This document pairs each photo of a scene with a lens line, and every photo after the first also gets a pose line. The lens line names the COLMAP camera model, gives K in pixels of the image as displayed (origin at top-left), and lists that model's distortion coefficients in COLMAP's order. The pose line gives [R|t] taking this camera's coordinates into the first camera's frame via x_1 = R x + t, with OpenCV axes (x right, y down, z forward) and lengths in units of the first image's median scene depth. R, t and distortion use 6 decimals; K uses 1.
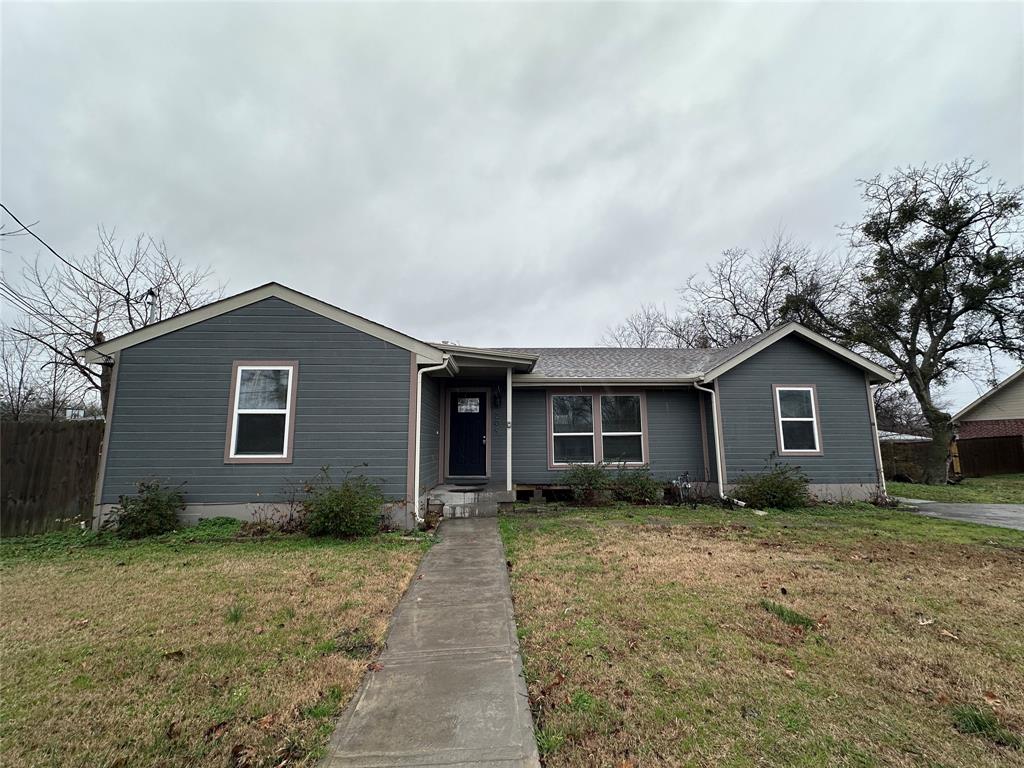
lens RADIAL K [[406.1, 0, 512.0], [0, 406.1, 384.0], [0, 0, 1]] dist [-0.002607, -0.000473]
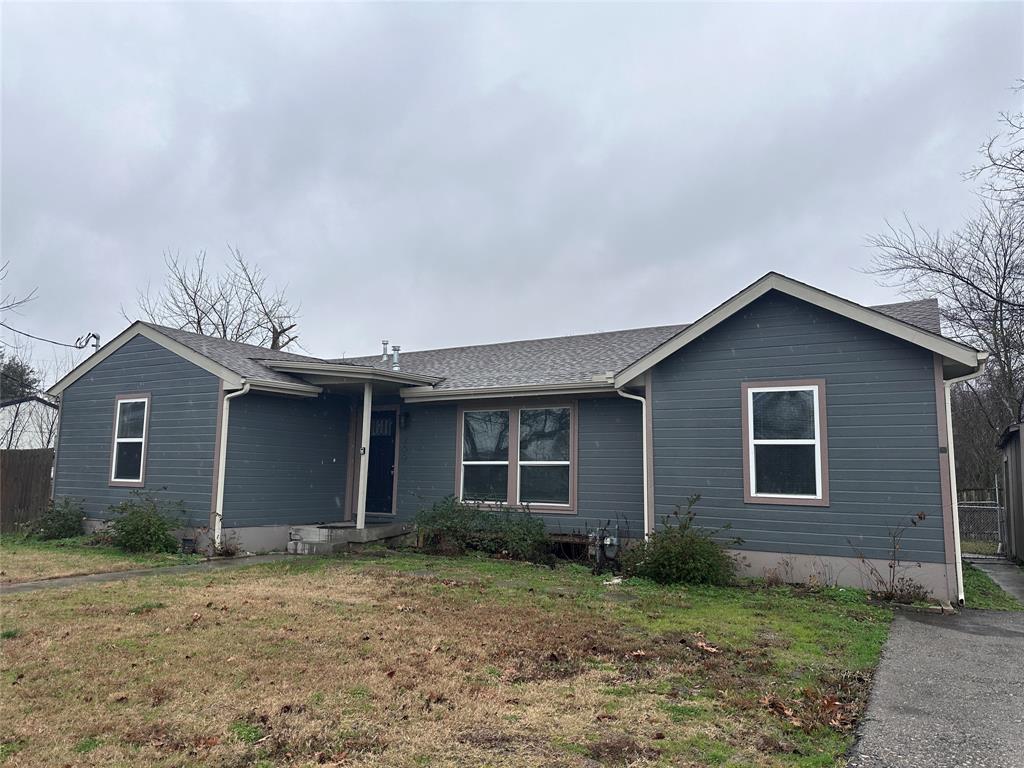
lens RADIAL K [[699.3, 0, 512.0], [0, 699.3, 384.0], [0, 0, 1]] dist [0.022902, -0.001025]
pose [[0.846864, -0.049255, -0.529524, 0.918659], [0.056945, 0.998376, -0.001794, -0.015760], [0.528752, -0.028635, 0.848293, -0.052441]]
